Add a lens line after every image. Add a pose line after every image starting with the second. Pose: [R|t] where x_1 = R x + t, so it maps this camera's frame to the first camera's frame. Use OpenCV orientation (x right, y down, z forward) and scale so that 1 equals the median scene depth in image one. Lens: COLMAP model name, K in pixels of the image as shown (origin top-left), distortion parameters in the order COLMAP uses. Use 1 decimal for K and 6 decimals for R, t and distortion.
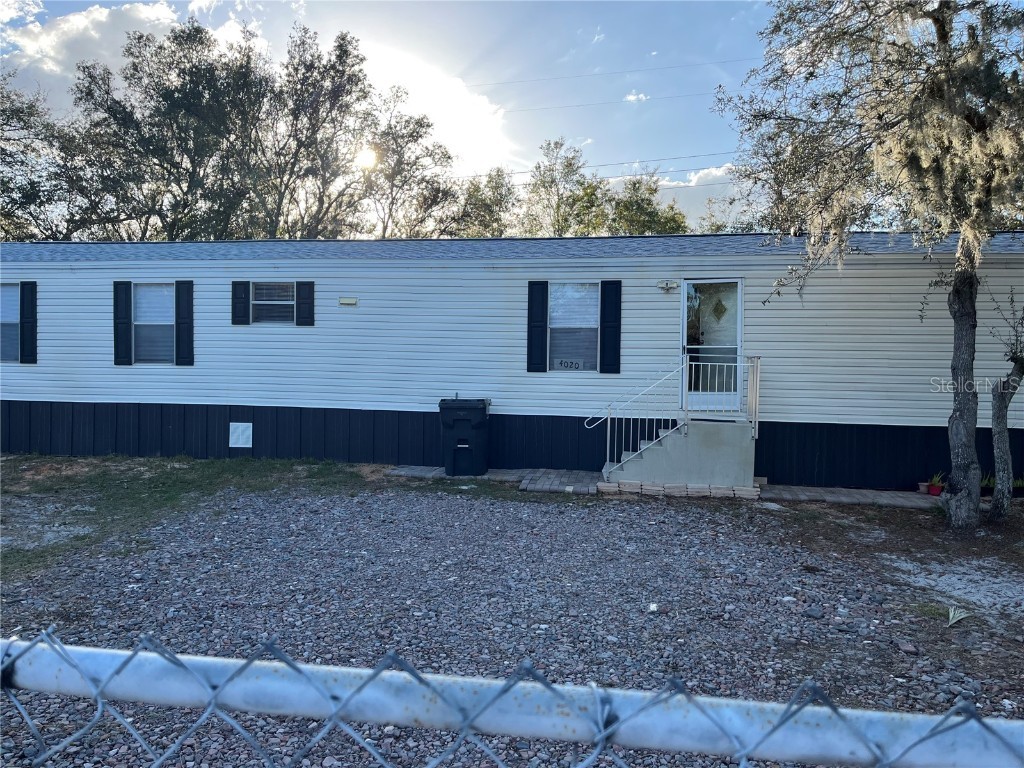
lens RADIAL K [[774.5, 0, 512.0], [0, 774.5, 384.0], [0, 0, 1]] dist [0.045139, -0.068444]
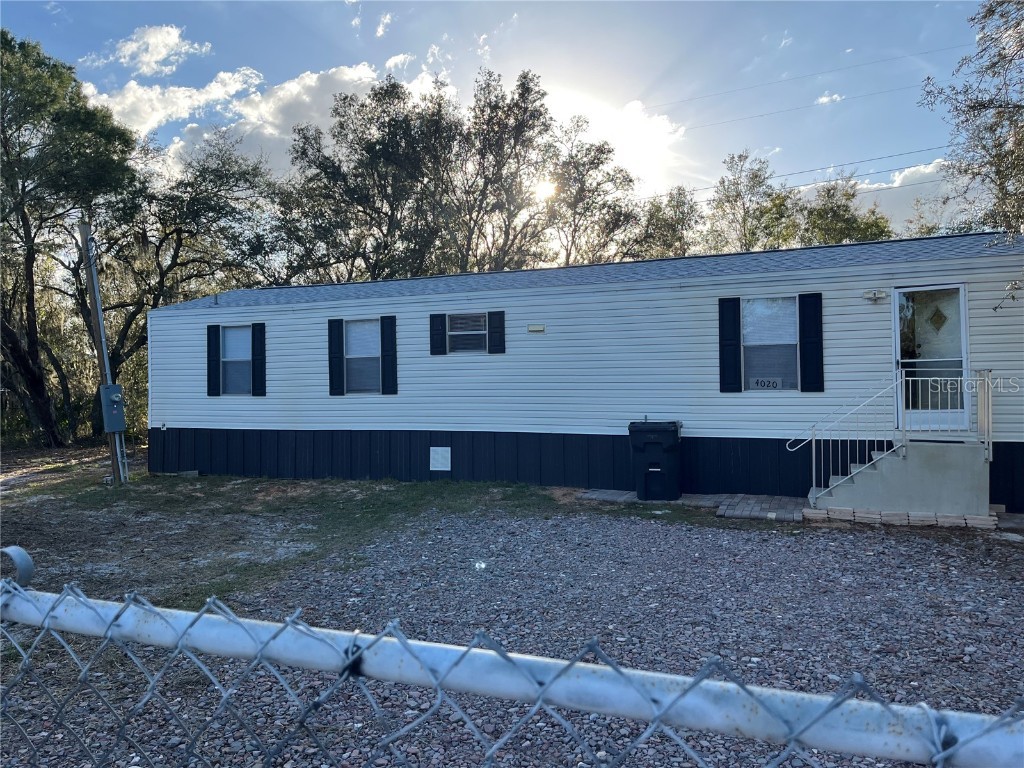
lens RADIAL K [[775.4, 0, 508.9], [0, 775.4, 378.5], [0, 0, 1]] dist [0.053084, -0.083946]
pose [[0.971492, -0.028762, -0.235323, -0.007621], [0.019927, 0.999008, -0.039835, 0.000190], [0.236235, 0.034010, 0.971101, -0.004331]]
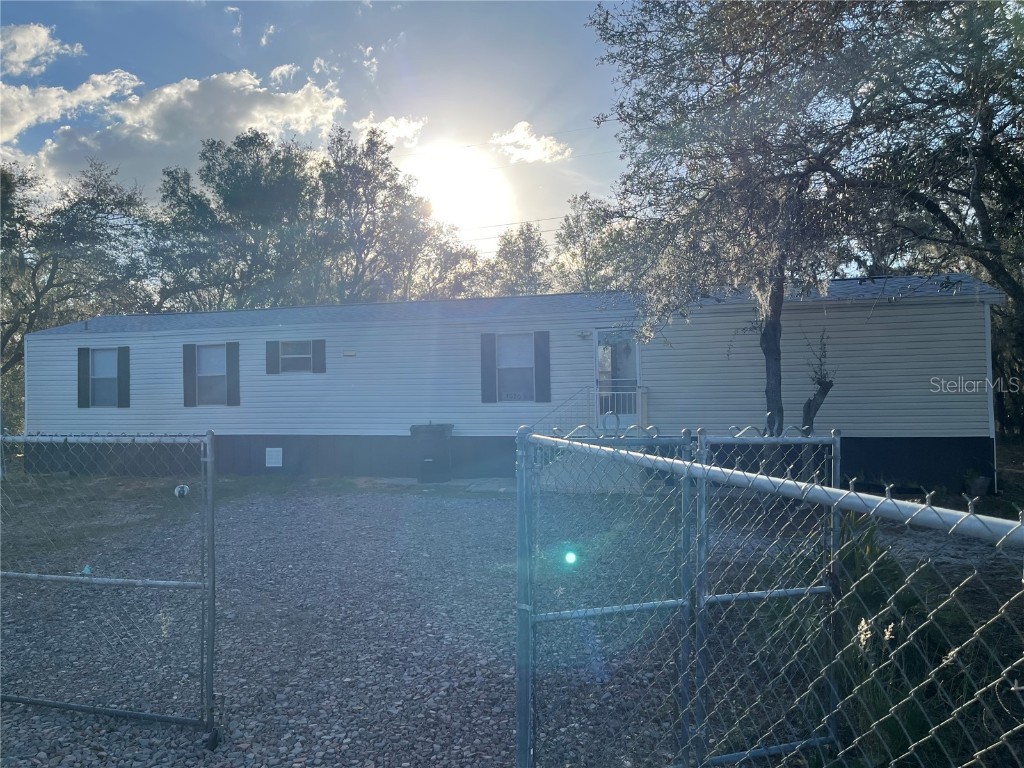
lens RADIAL K [[775.4, 0, 508.9], [0, 775.4, 378.5], [0, 0, 1]] dist [0.053084, -0.083946]
pose [[0.993187, -0.032263, -0.111975, 0.216514], [0.026365, 0.998205, -0.053766, 0.014908], [0.113509, 0.050448, 0.992255, -0.296066]]
